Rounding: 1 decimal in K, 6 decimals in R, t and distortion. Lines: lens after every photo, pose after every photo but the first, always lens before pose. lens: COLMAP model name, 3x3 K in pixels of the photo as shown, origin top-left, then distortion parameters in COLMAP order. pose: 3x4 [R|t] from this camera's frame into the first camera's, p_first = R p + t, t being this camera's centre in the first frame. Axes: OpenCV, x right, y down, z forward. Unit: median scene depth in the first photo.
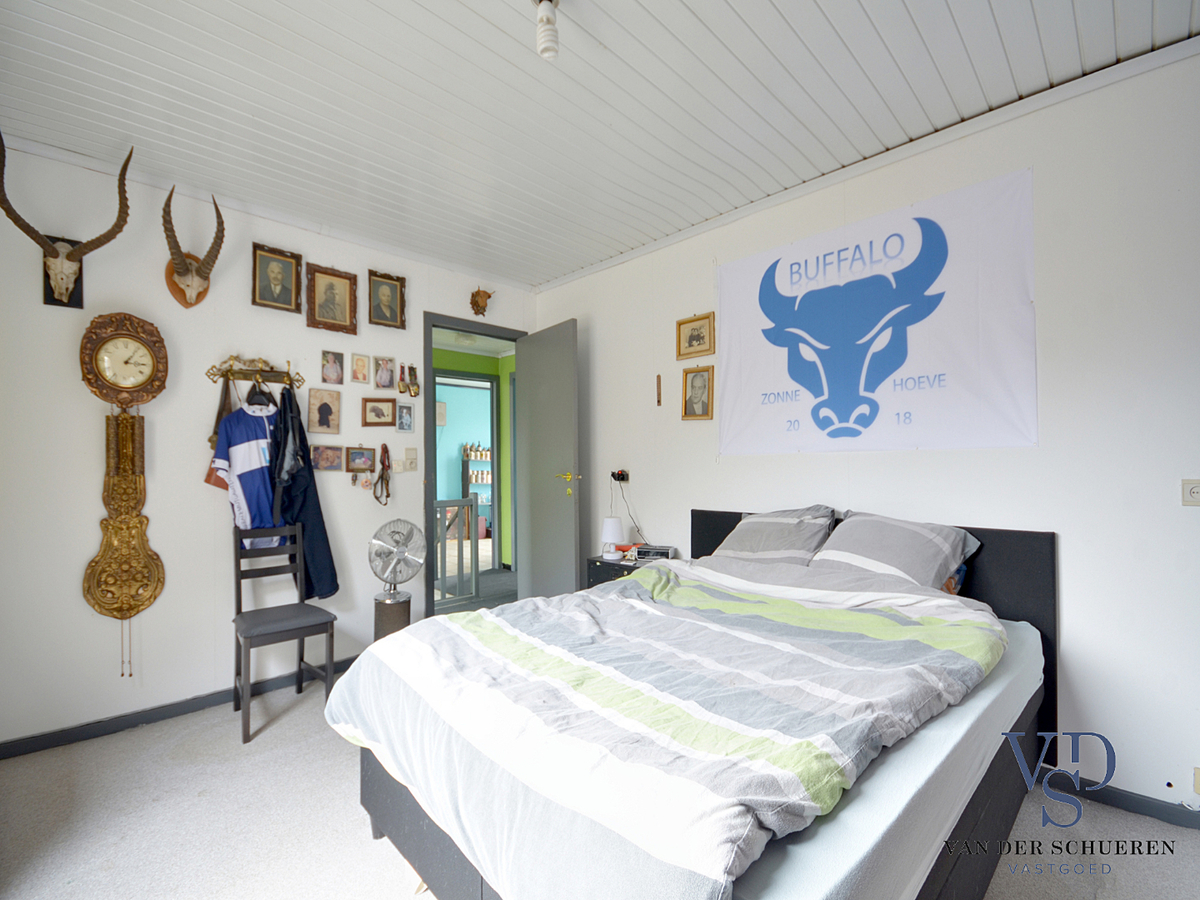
lens RADIAL K [[547.5, 0, 597.5], [0, 547.5, 457.2], [0, 0, 1]] dist [-0.005874, -0.003616]
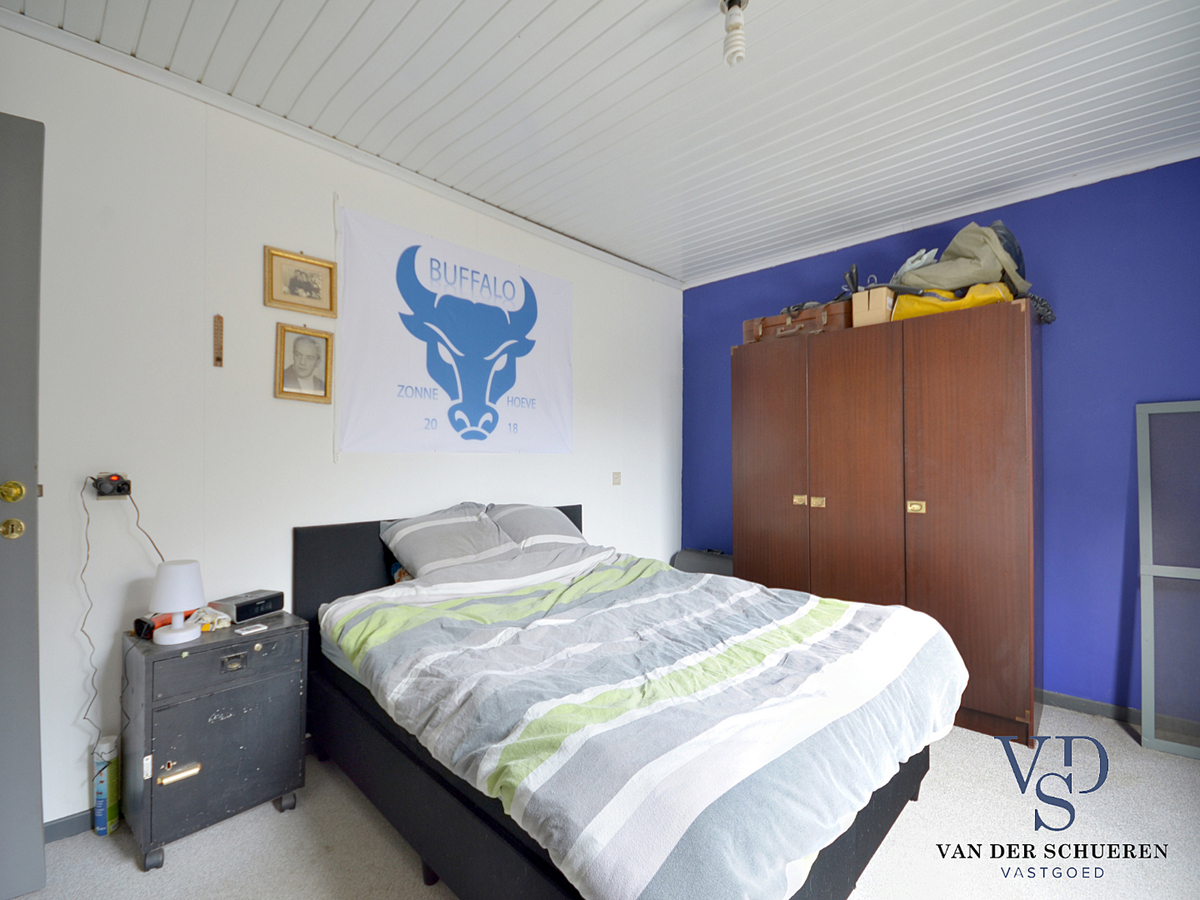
lens RADIAL K [[547.5, 0, 597.3], [0, 547.5, 457.1], [0, 0, 1]] dist [-0.005874, -0.003616]
pose [[-0.040137, 0.019554, 0.999003, -0.648633], [-0.012737, 0.999717, -0.020080, 0.017577], [-0.999113, -0.013530, -0.039877, 0.767428]]
